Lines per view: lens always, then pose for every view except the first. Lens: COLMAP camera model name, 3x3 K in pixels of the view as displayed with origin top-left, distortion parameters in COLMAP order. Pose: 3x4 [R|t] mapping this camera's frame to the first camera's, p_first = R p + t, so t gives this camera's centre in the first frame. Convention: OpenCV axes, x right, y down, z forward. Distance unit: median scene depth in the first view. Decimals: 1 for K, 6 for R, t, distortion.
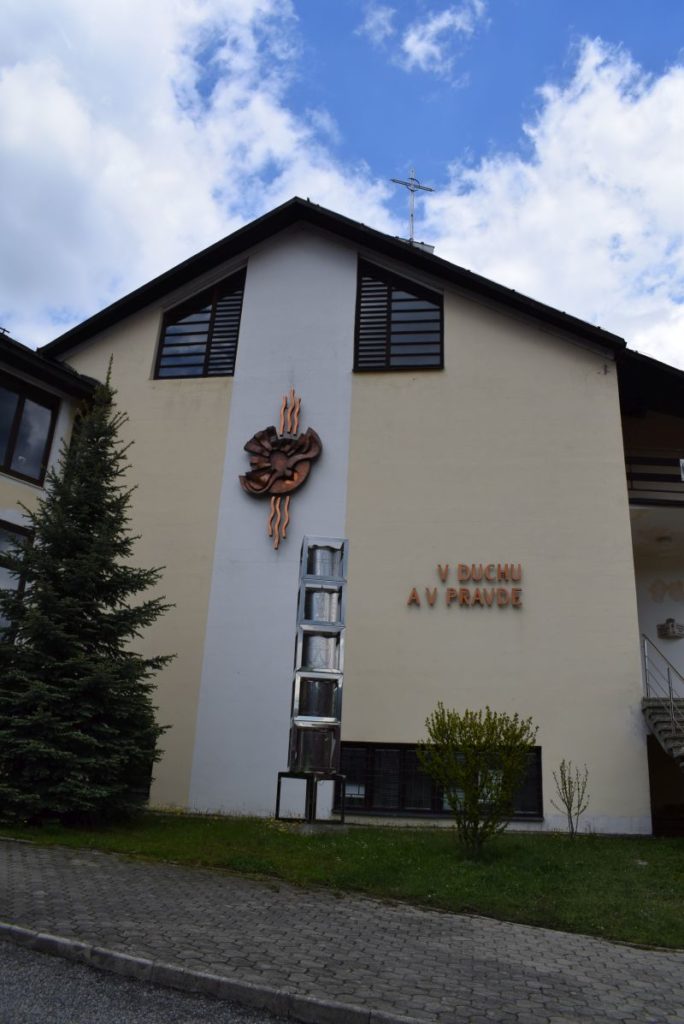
lens RADIAL K [[781.8, 0, 343.2], [0, 781.8, 496.3], [0, 0, 1]] dist [-0.055619, -0.001402]
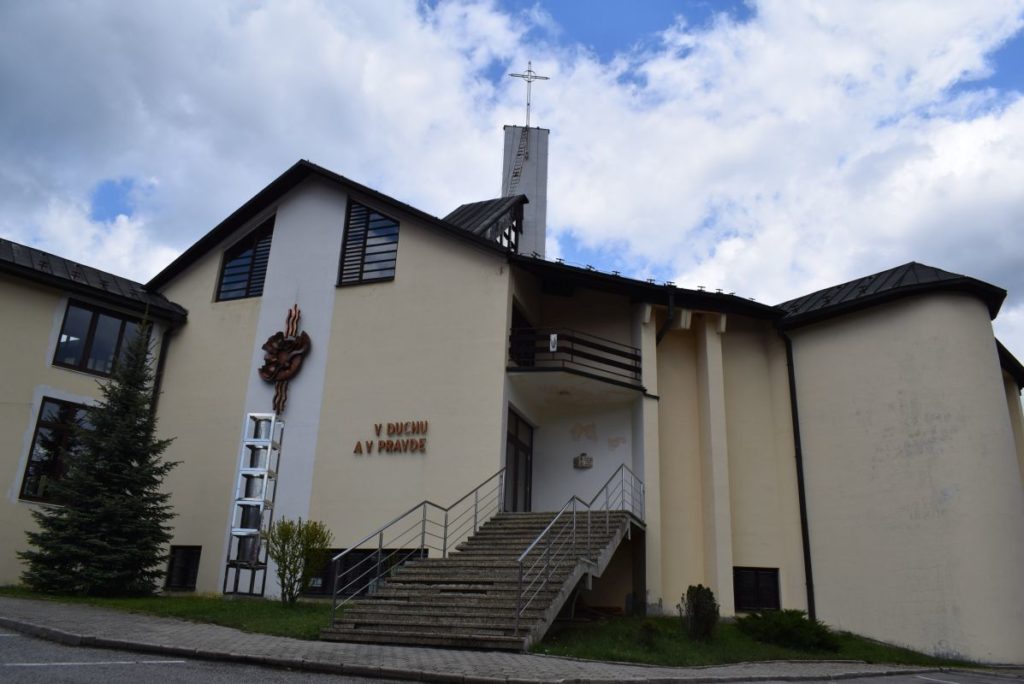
lens RADIAL K [[789.5, 0, 512.0], [0, 789.5, 342.0], [0, 0, 1]] dist [-0.003676, -0.064806]
pose [[0.980077, -0.076350, -0.183359, 0.587292], [0.077340, 0.997003, -0.001759, -0.035801], [0.182944, -0.012457, 0.983044, -0.337124]]
